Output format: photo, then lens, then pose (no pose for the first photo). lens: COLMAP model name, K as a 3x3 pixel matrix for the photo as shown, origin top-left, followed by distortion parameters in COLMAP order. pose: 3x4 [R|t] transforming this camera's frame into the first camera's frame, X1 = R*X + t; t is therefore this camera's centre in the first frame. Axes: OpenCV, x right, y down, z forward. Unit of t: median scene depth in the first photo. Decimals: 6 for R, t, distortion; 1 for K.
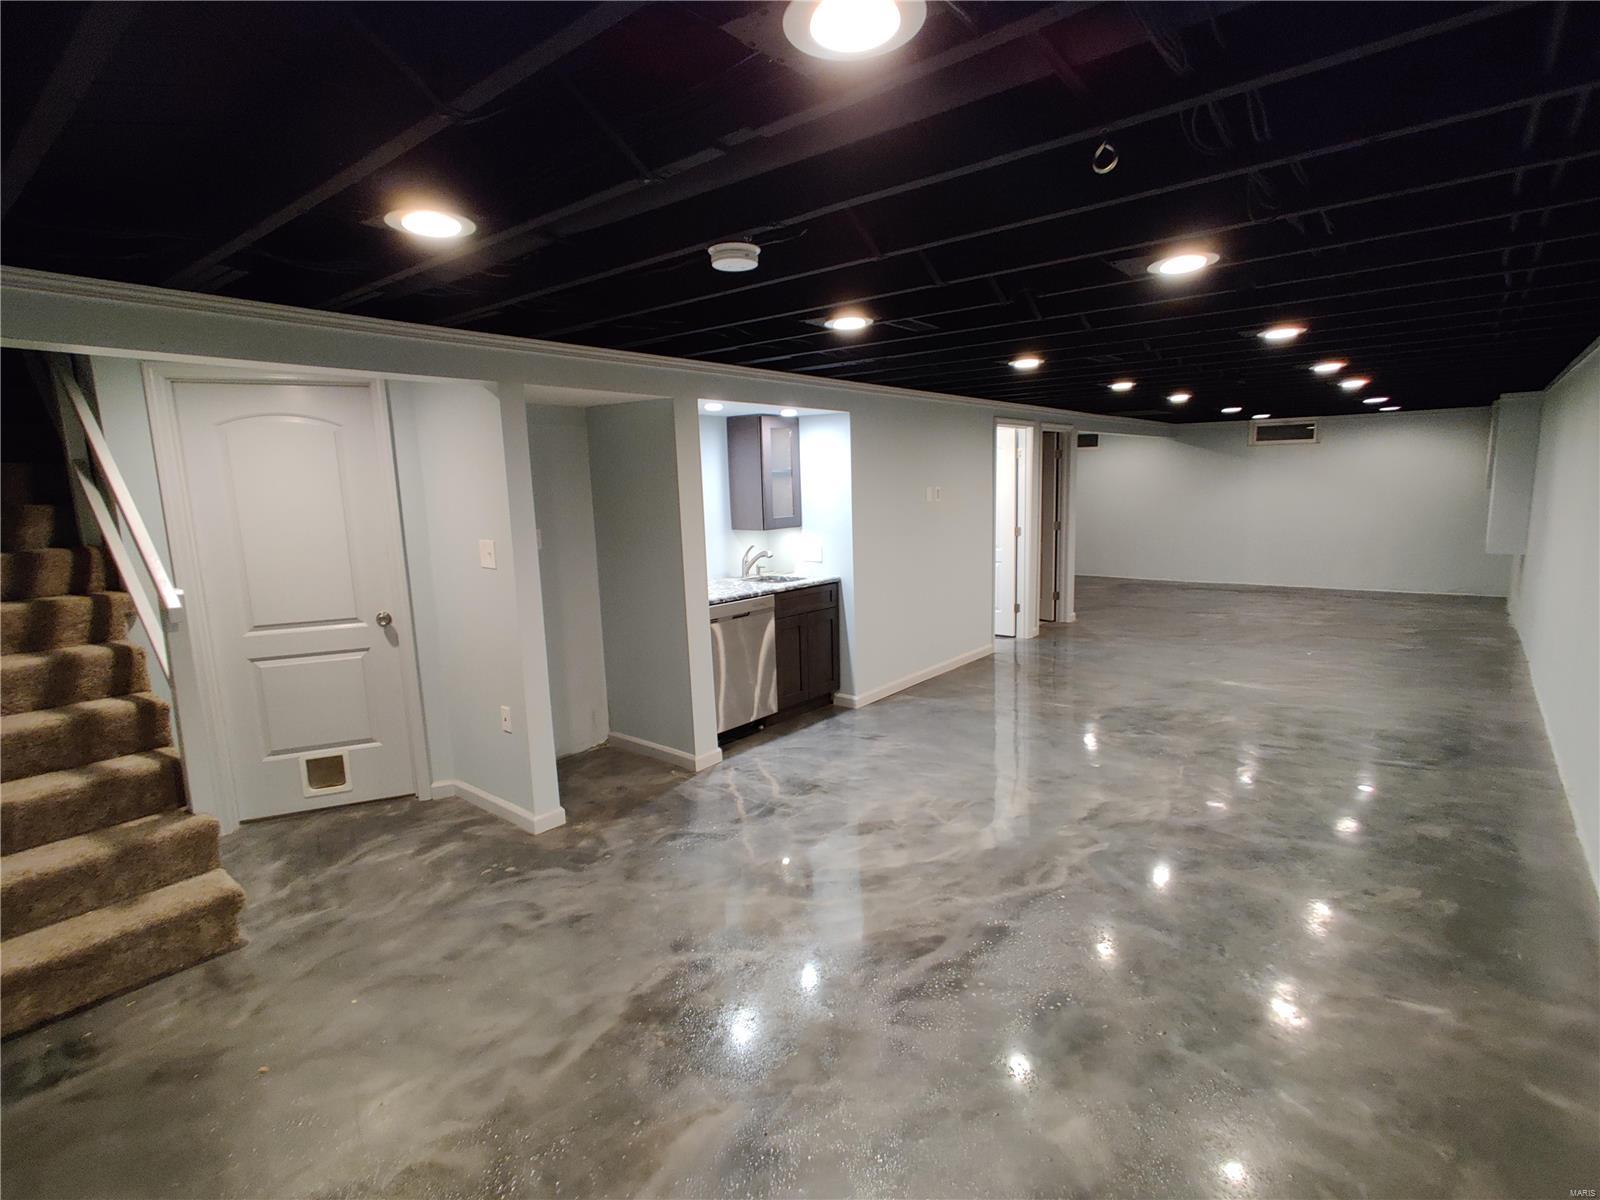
lens RADIAL K [[801.2, 0, 810.1], [0, 801.2, 604.8], [0, 0, 1]] dist [0.003818, 0.000159]
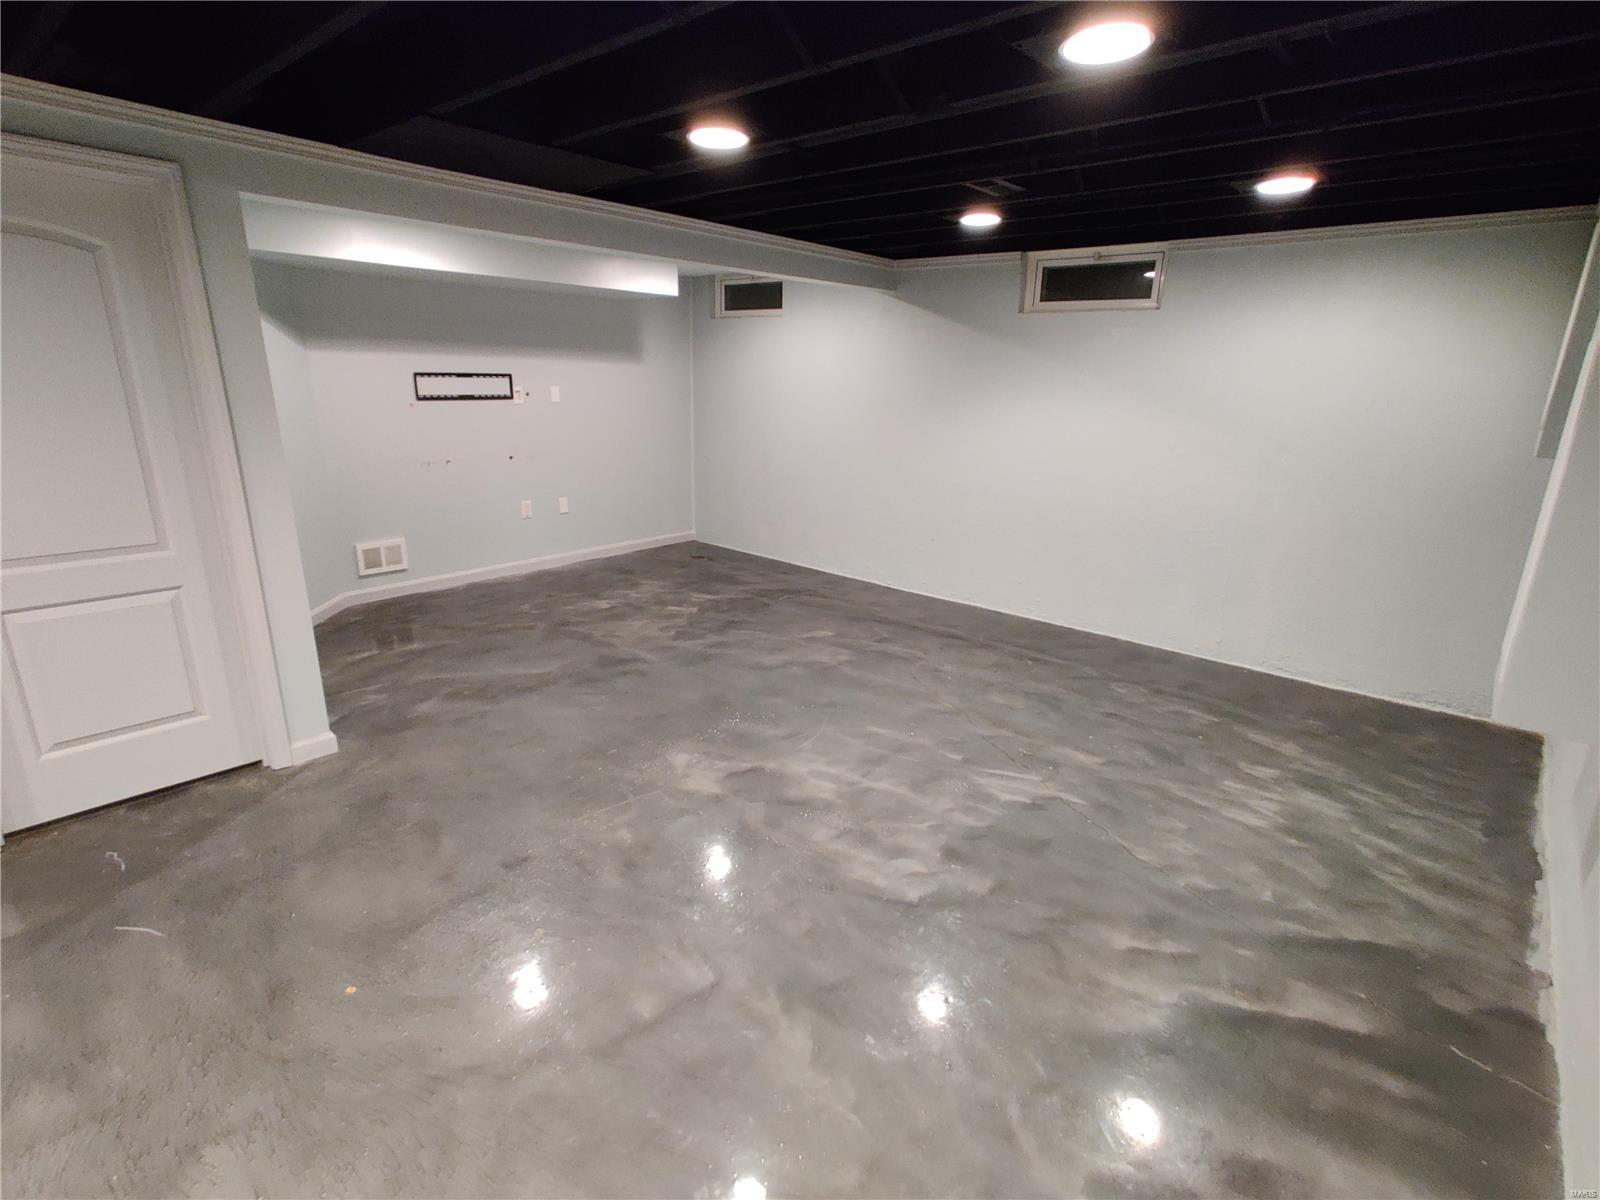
lens RADIAL K [[782.3, 0, 836.5], [0, 782.3, 592.7], [0, 0, 1]] dist [0.003359, 0.001981]
pose [[0.997874, 0.064426, -0.009816, 0.406155], [-0.062571, 0.989265, 0.132060, -0.083619], [0.018219, -0.131165, 0.991193, 0.484123]]
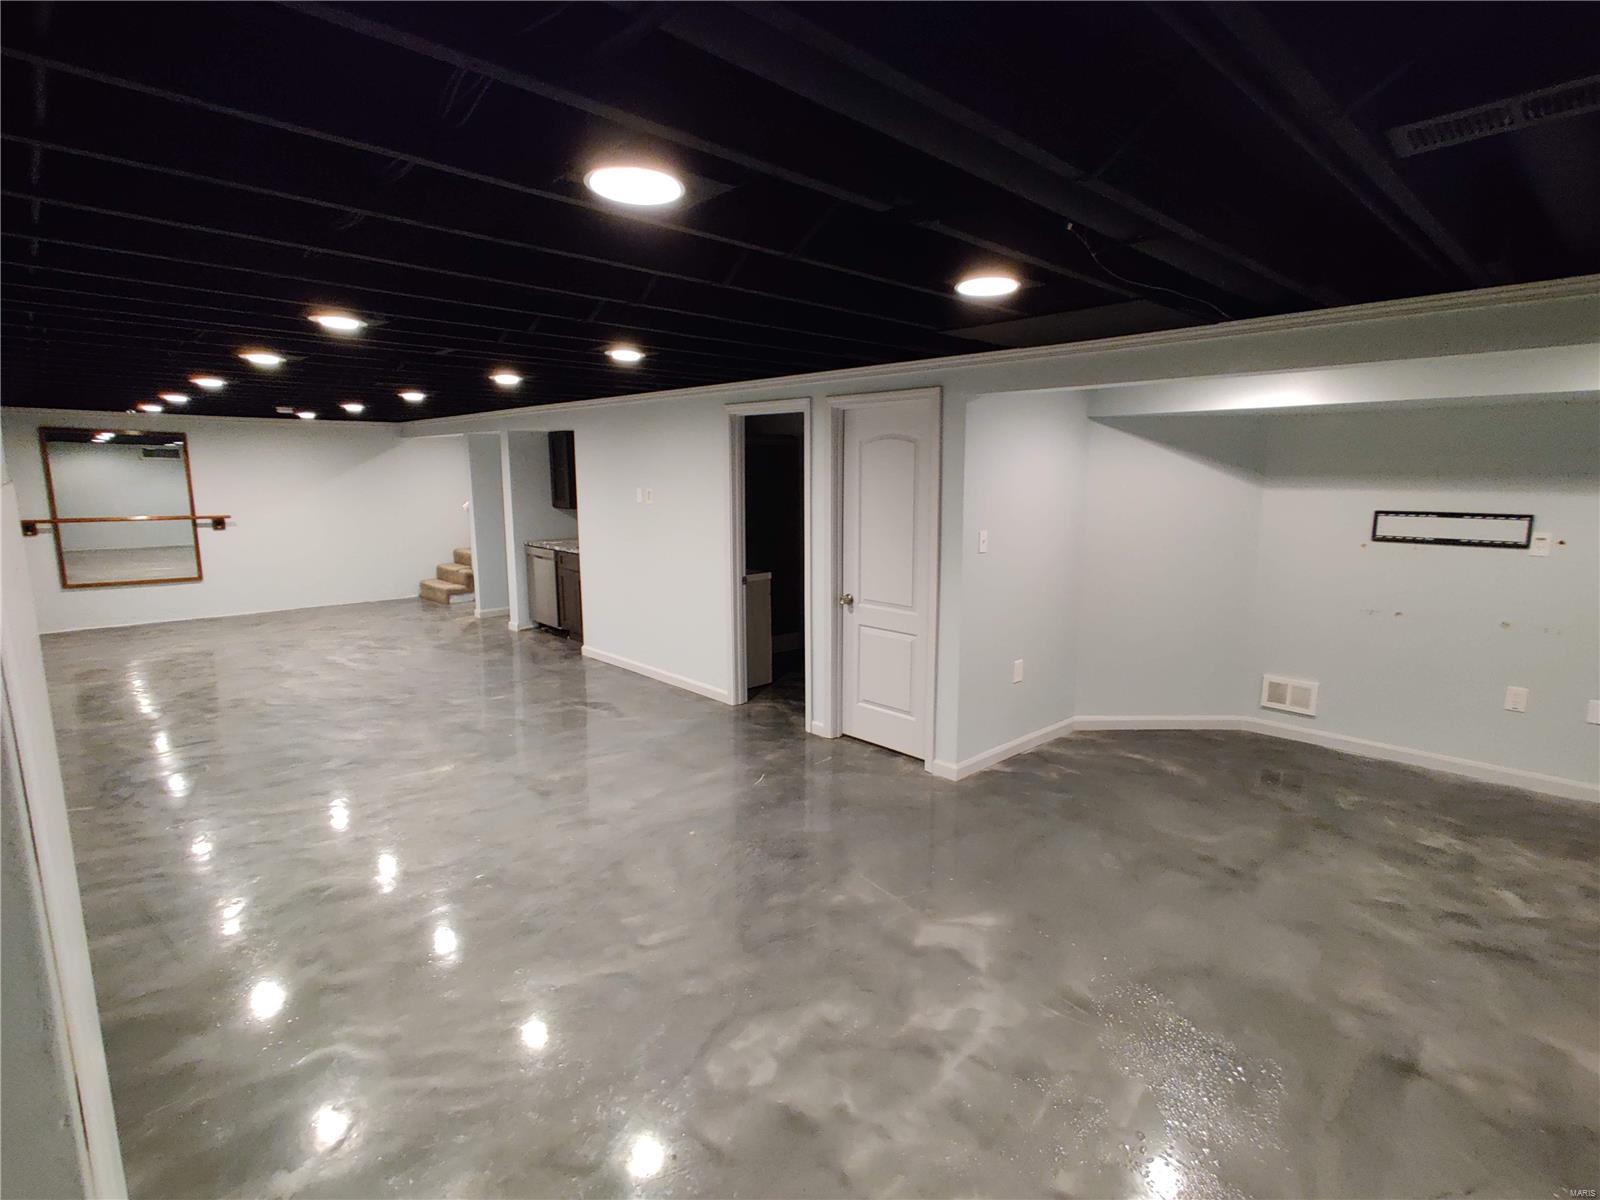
lens RADIAL K [[801.2, 0, 810.1], [0, 801.2, 604.8], [0, 0, 1]] dist [0.003818, 0.000159]
pose [[-0.124427, 0.196620, -0.972553, 0.817163], [-0.142455, 0.966475, 0.213617, -0.192237], [0.981949, 0.165125, -0.092246, 0.957360]]
